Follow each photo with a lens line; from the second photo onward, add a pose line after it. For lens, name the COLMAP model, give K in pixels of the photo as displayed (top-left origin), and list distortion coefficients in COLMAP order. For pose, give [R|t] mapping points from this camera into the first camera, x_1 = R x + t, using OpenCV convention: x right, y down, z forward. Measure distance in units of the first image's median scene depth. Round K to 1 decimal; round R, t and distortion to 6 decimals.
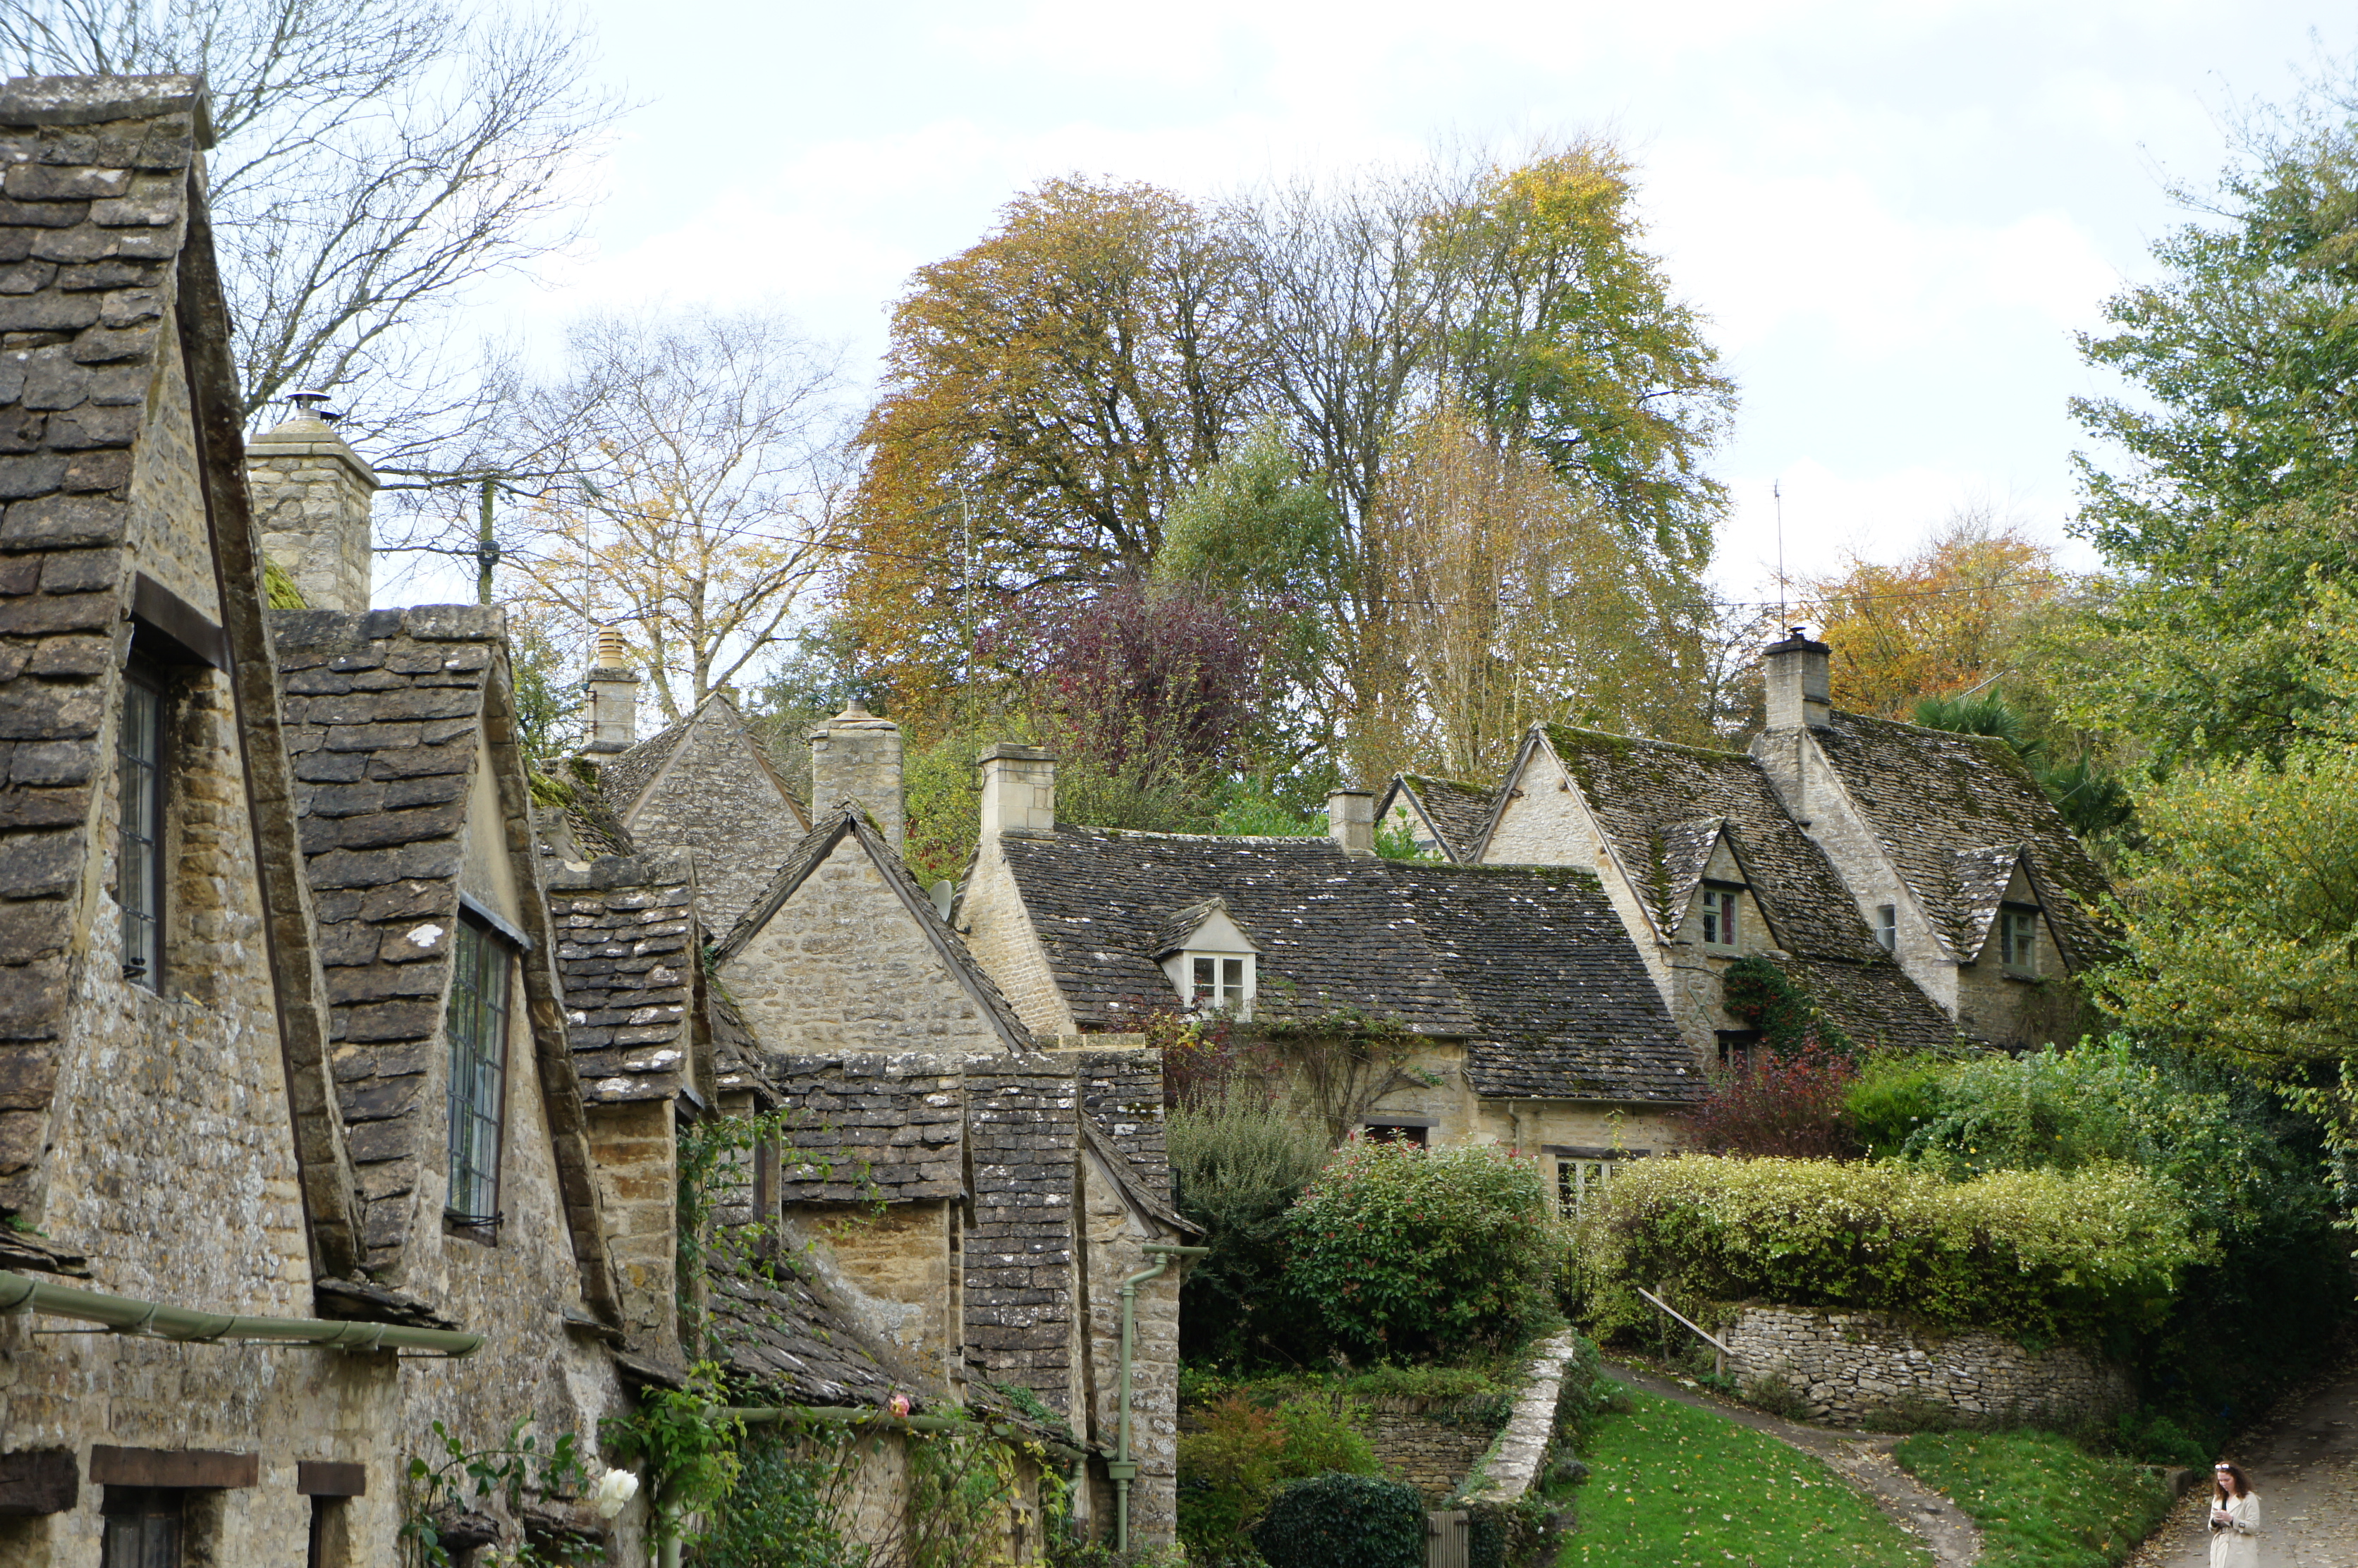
lens RADIAL K [[5362.5, 0, 1178.0], [0, 5362.5, 780.3], [0, 0, 1]] dist [0.261733, 0.000000]
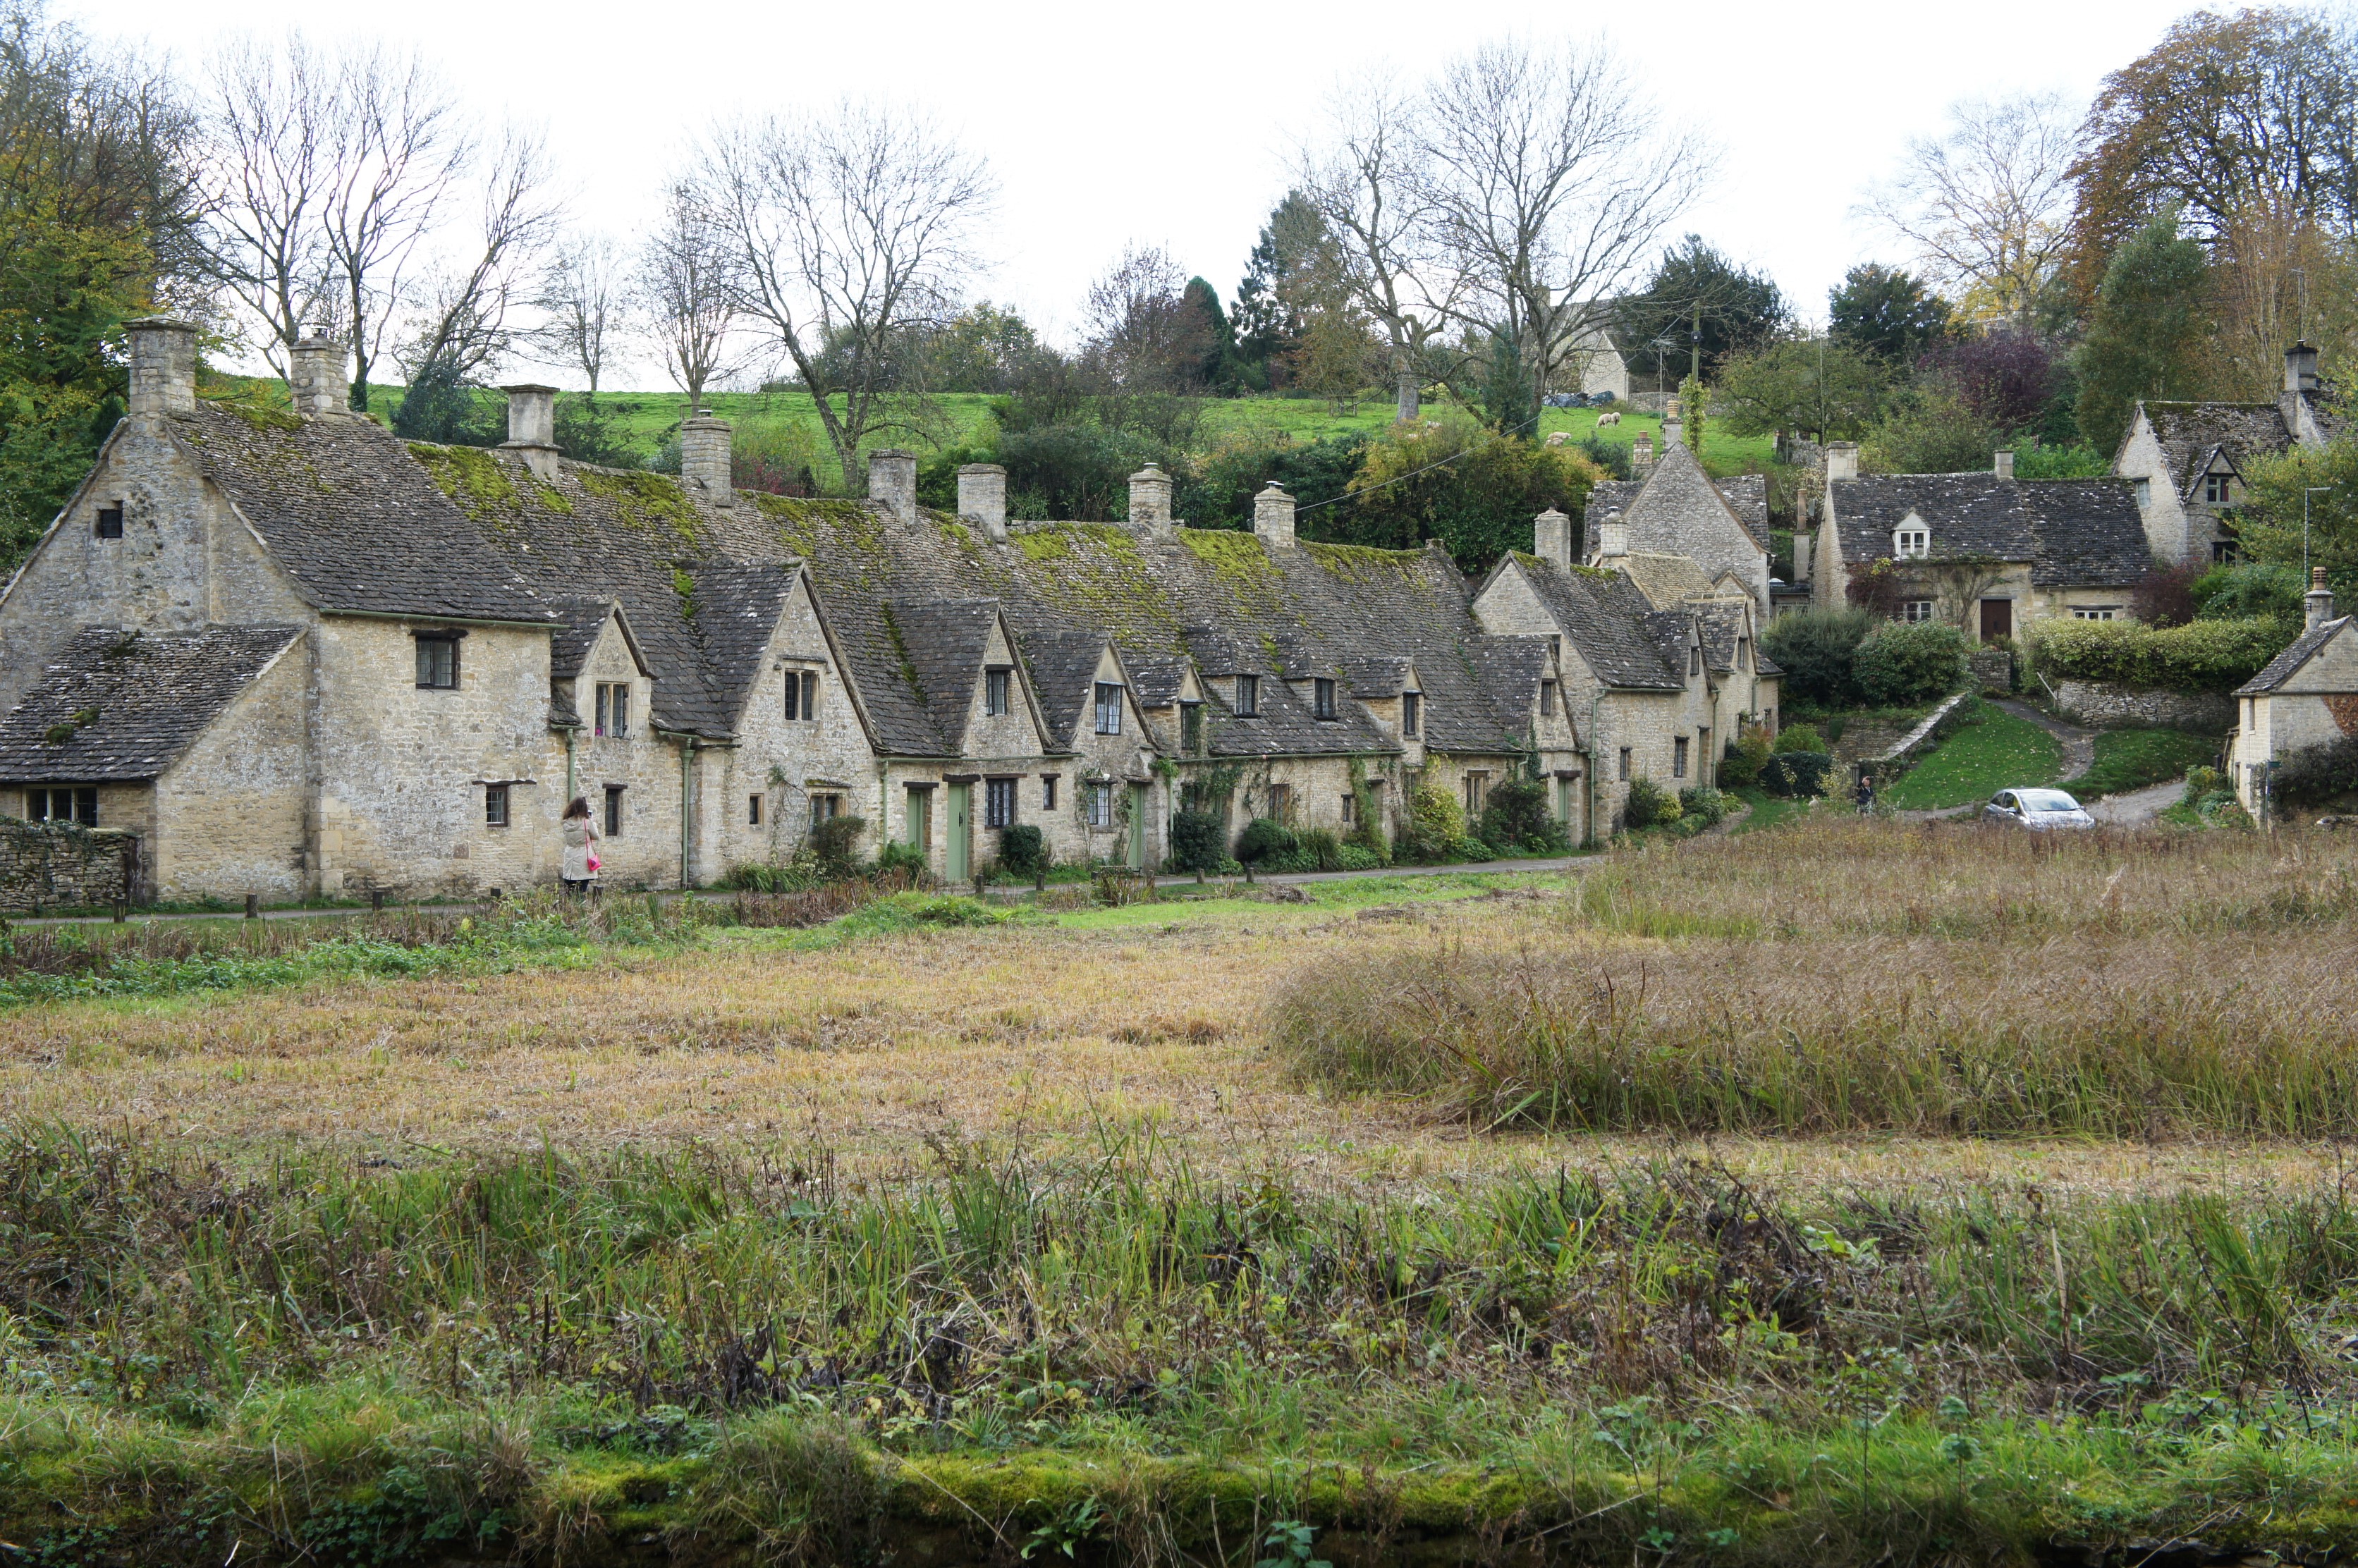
lens RADIAL K [[5362.5, 0, 1179.9], [0, 5362.5, 785.4], [0, 0, 1]] dist [0.261733, 0.000000]
pose [[0.895031, 0.003990, -0.445986, 0.787505], [0.062624, 0.988929, 0.134525, -0.199112], [0.441585, -0.148334, 0.884873, -1.288914]]
